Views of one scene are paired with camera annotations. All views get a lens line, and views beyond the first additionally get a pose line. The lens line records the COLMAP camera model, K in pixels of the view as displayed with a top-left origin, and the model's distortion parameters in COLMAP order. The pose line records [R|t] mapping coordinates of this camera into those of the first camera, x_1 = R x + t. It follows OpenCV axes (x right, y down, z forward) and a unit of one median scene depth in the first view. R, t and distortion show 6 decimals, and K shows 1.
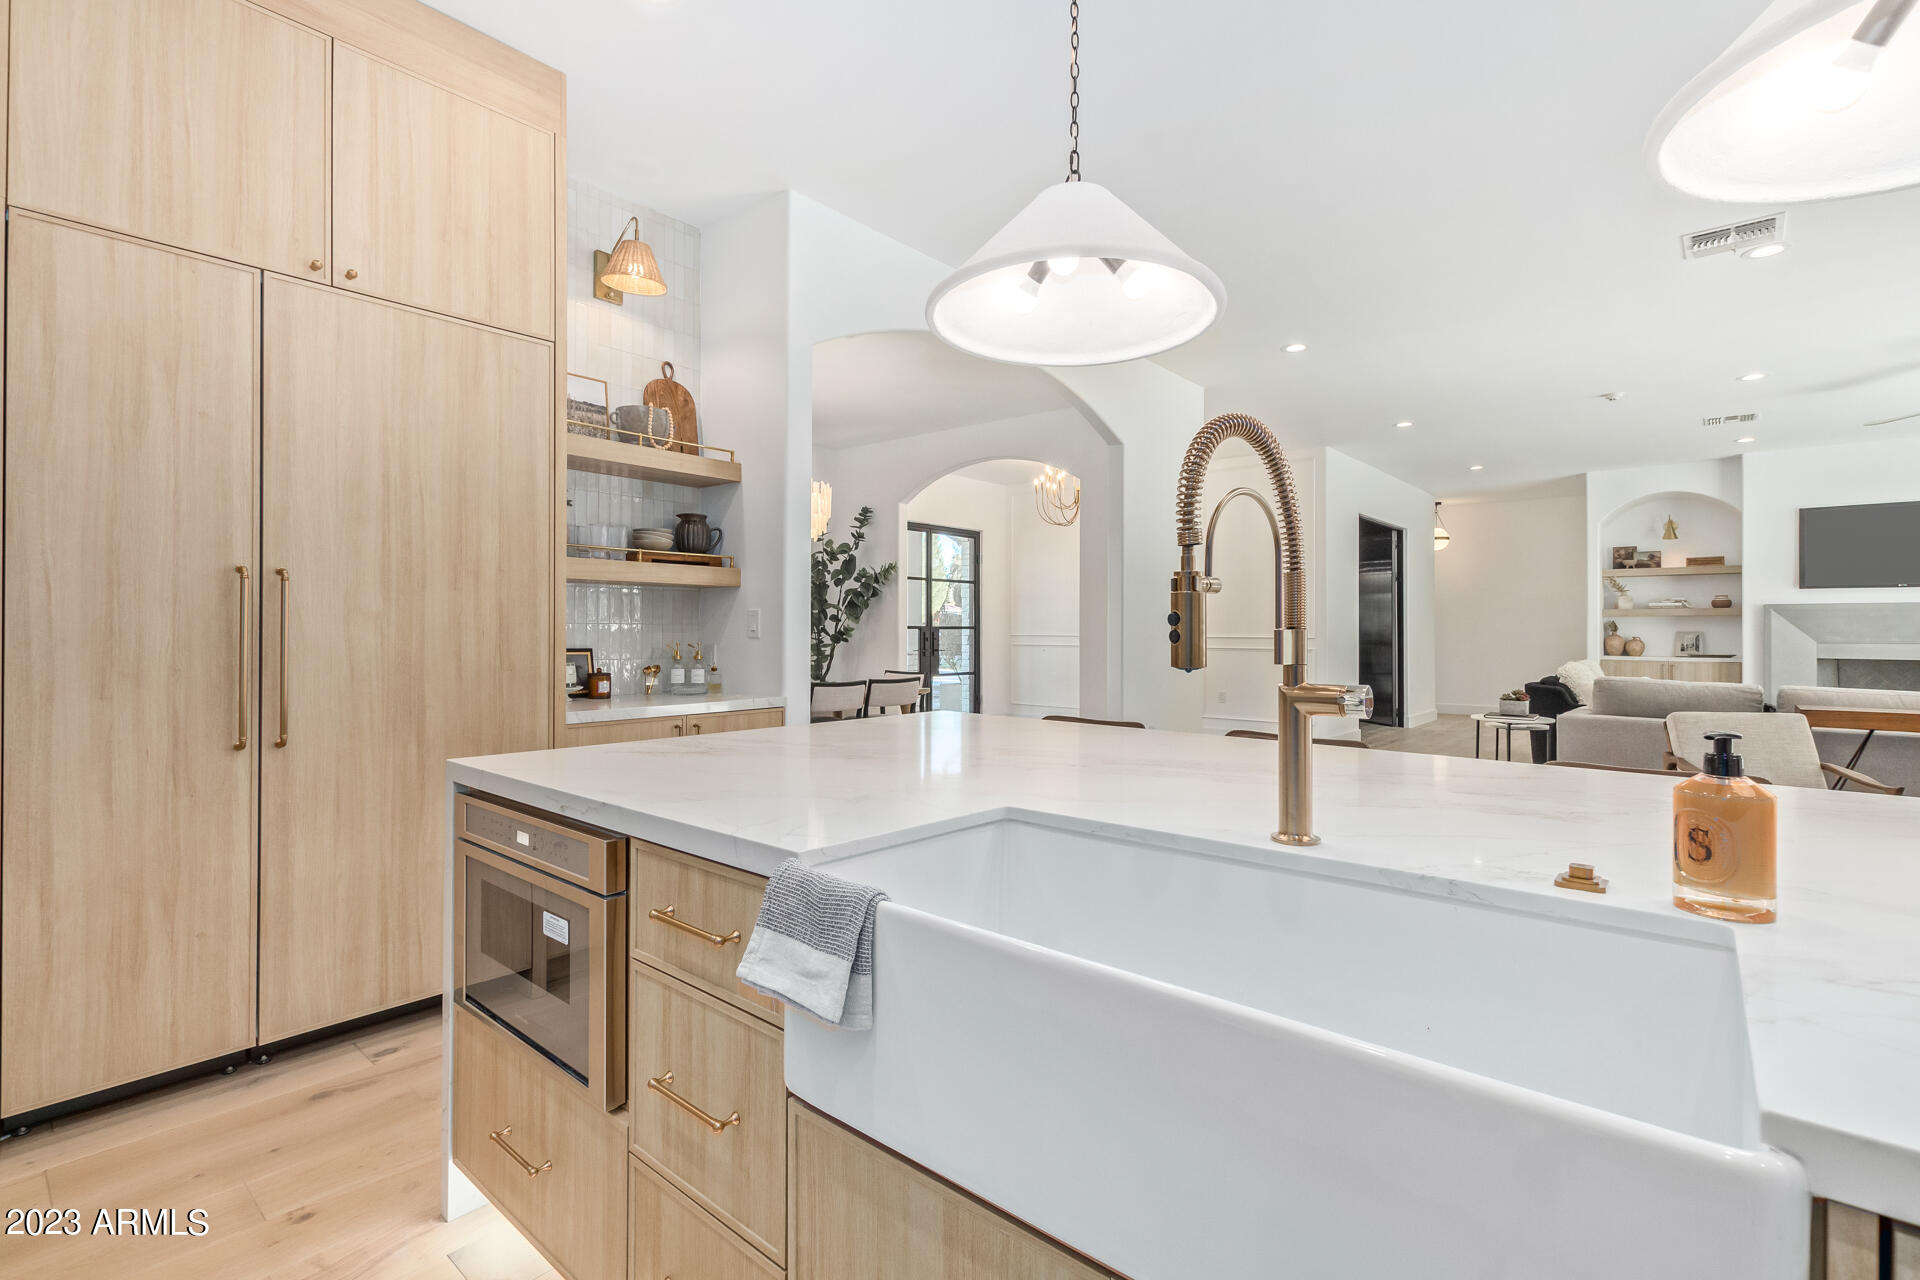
lens RADIAL K [[878.8, 0, 979.4], [0, 878.8, 613.0], [0, 0, 1]] dist [0.008989, -0.003113]
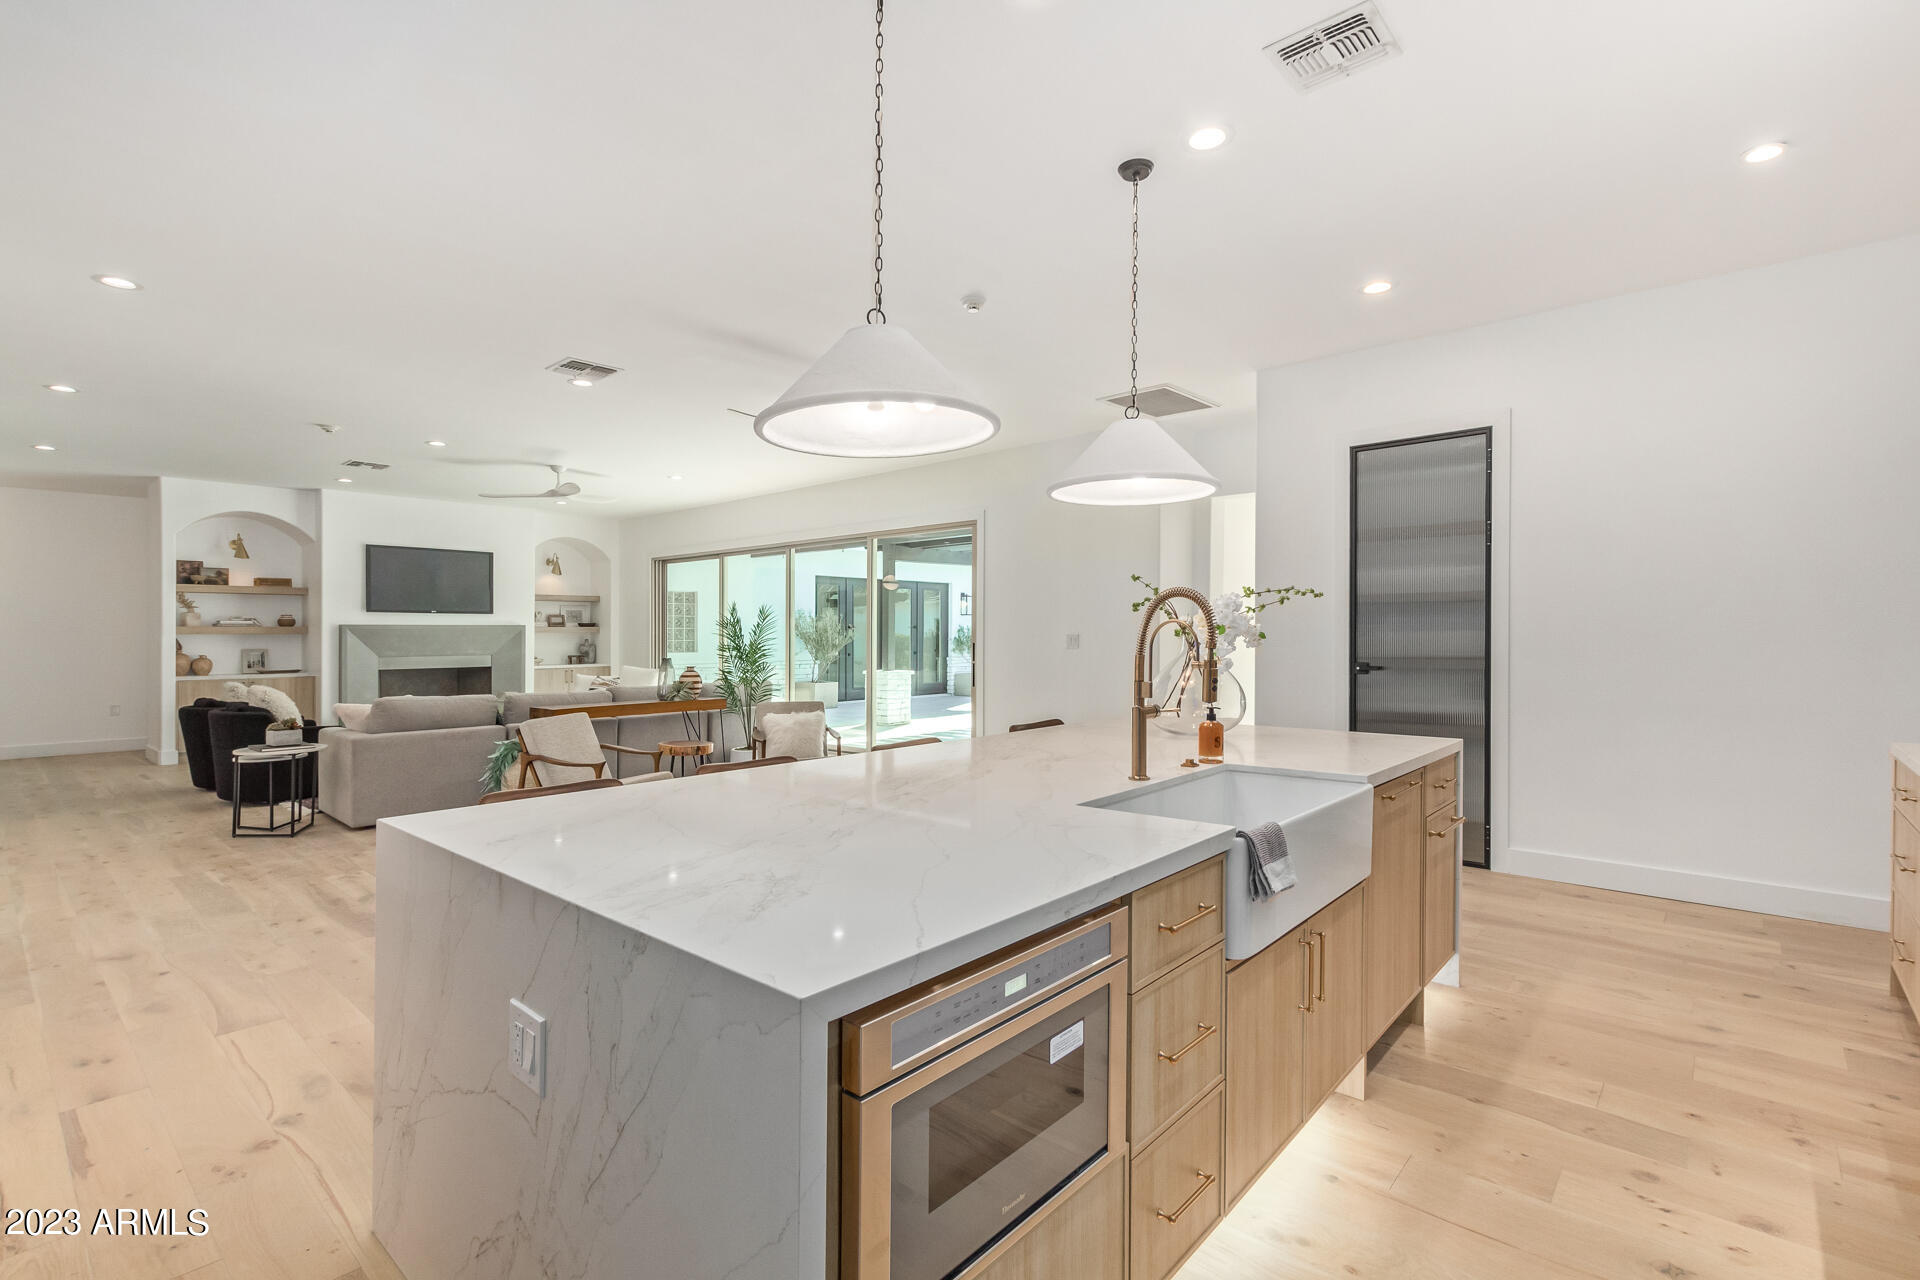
lens RADIAL K [[878.8, 0, 957.5], [0, 878.8, 633.8], [0, 0, 1]] dist [0.008989, -0.003113]
pose [[0.025973, -0.003998, 0.999655, -0.202999], [-0.013218, 0.999903, 0.004342, -0.012013], [-0.999575, -0.013326, 0.025918, 0.155843]]
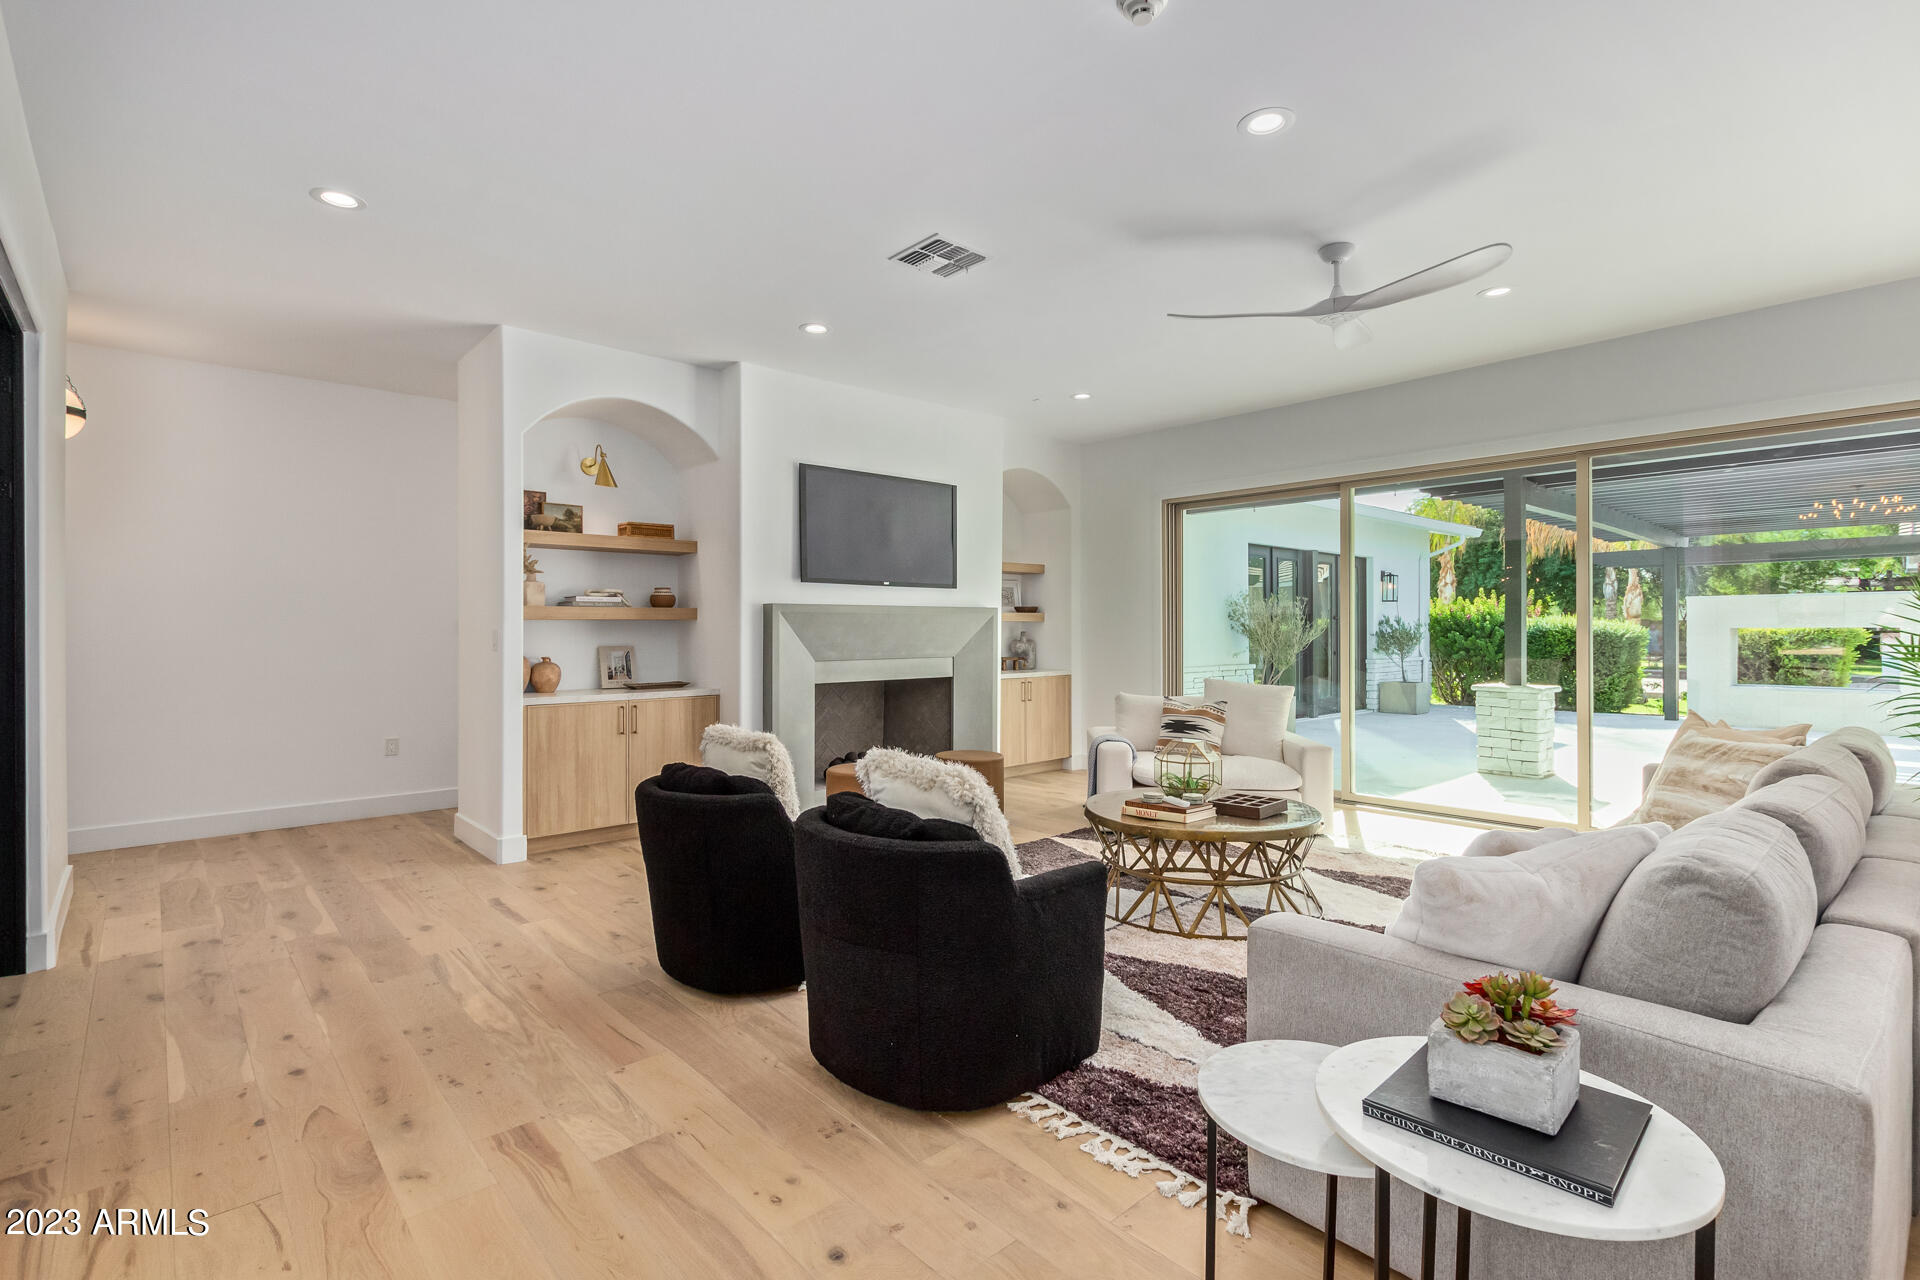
lens RADIAL K [[878.8, 0, 957.5], [0, 878.8, 622.8], [0, 0, 1]] dist [0.008989, -0.003113]
pose [[0.137768, 0.004628, 0.990454, 0.246314], [-0.014954, 0.999885, -0.002592, 0.003383], [-0.990352, -0.014454, 0.137821, 0.691629]]
